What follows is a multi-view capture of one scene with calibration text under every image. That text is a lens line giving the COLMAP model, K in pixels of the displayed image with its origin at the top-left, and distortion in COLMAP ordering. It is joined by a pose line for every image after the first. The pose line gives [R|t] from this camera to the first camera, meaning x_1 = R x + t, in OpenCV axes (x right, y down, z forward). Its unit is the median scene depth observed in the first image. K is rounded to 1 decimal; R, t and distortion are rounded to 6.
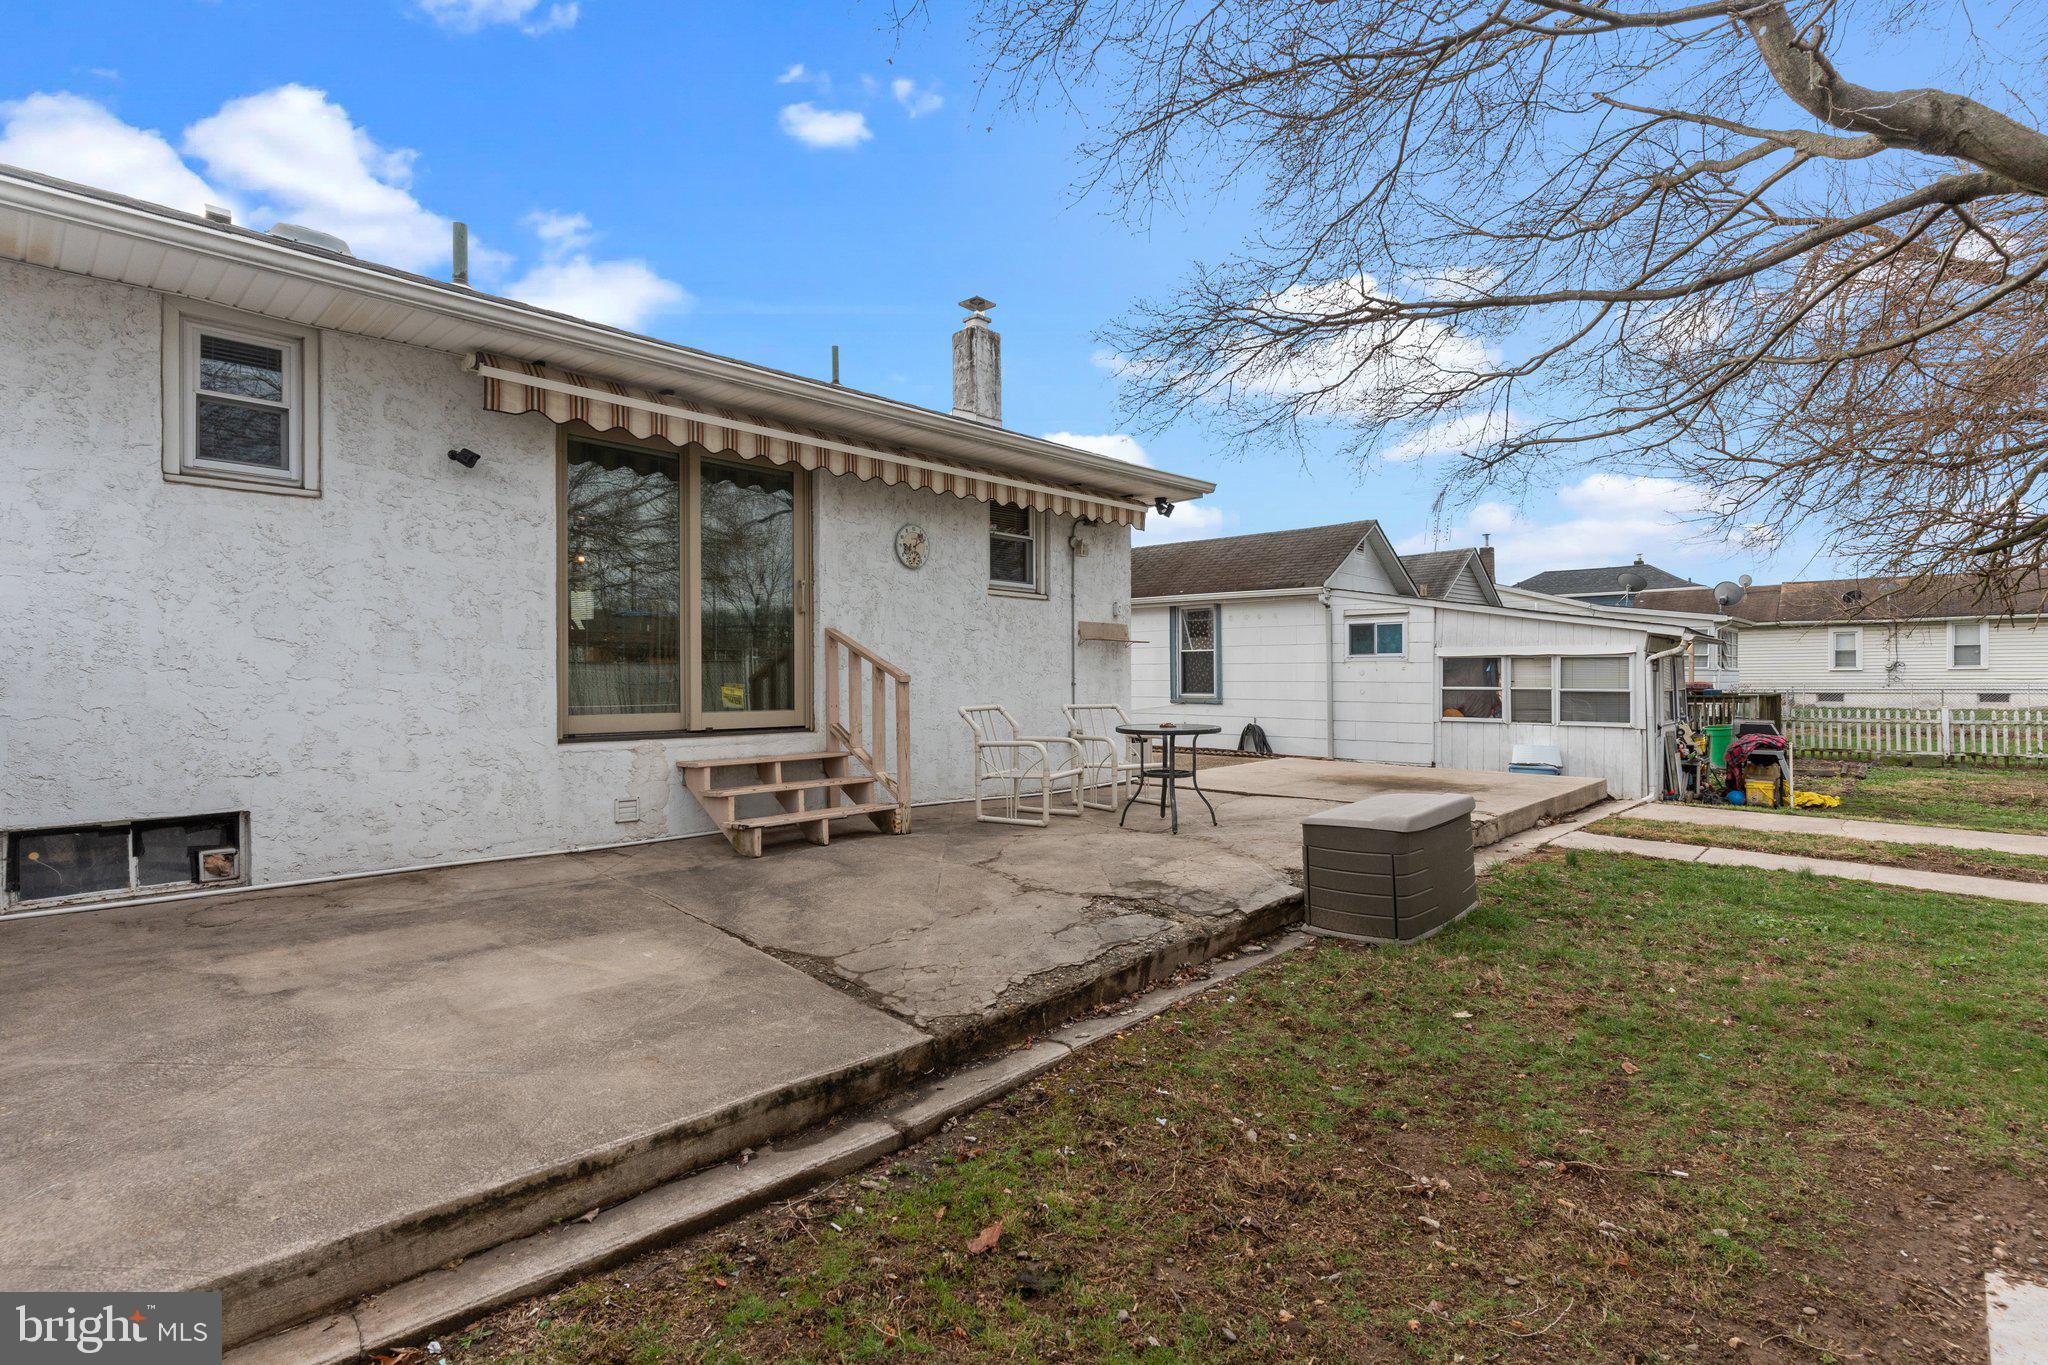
lens RADIAL K [[975.5, 0, 1029.0], [0, 975.5, 671.2], [0, 0, 1]] dist [-0.000558, 0.000700]
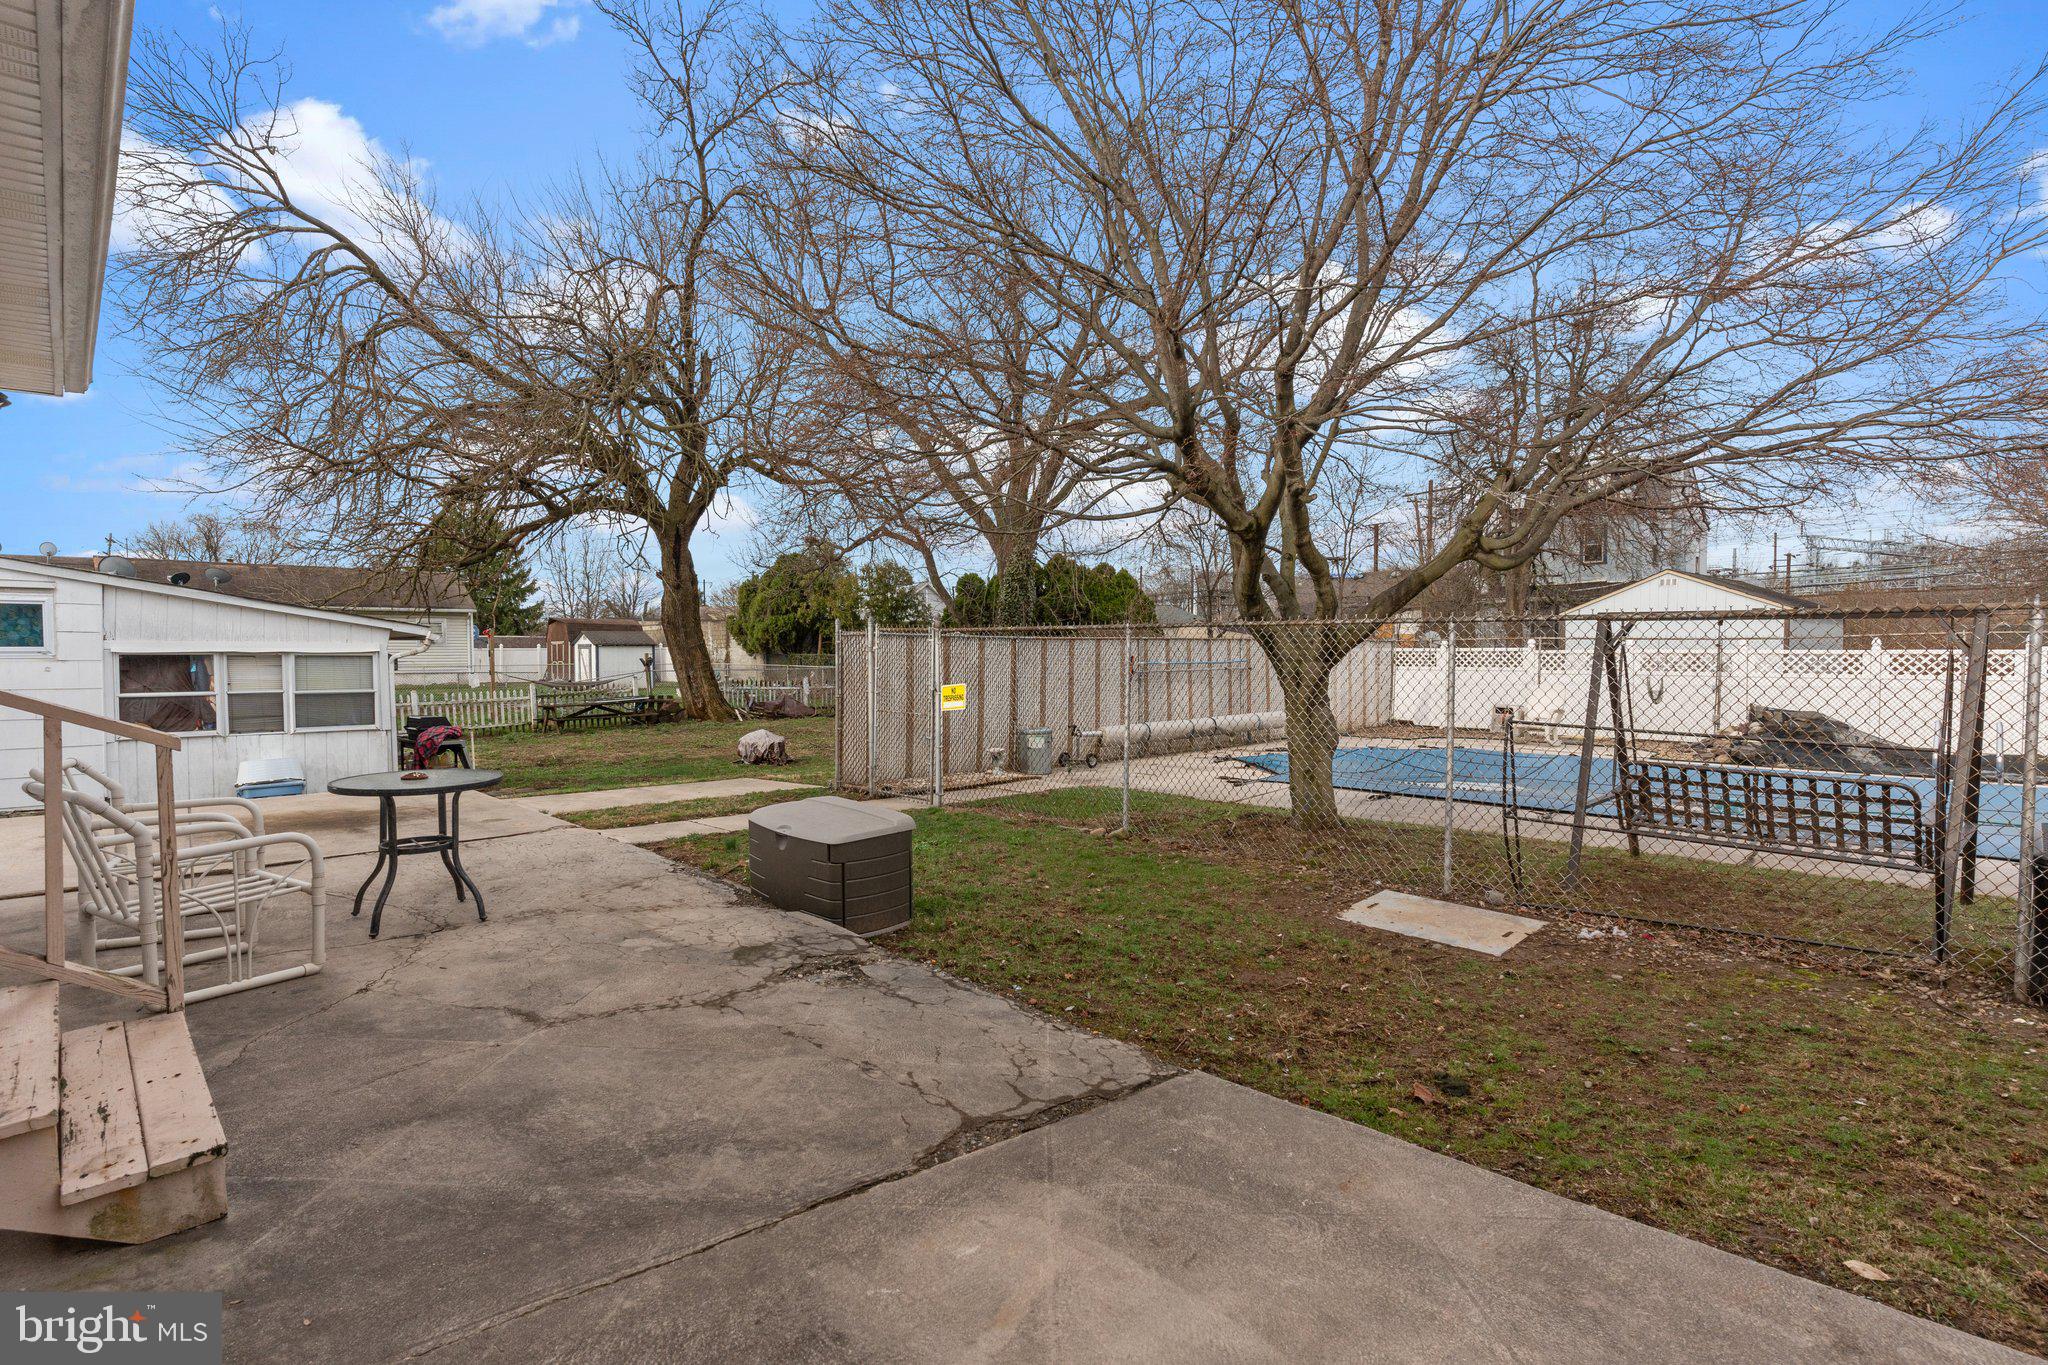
lens RADIAL K [[975.5, 0, 1037.2], [0, 975.5, 680.7], [0, 0, 1]] dist [-0.000558, 0.000700]
pose [[0.044356, -0.026905, 0.998653, -0.279031], [-0.006735, 0.999607, 0.027230, -0.018362], [-0.998993, -0.007934, 0.044158, 0.272871]]
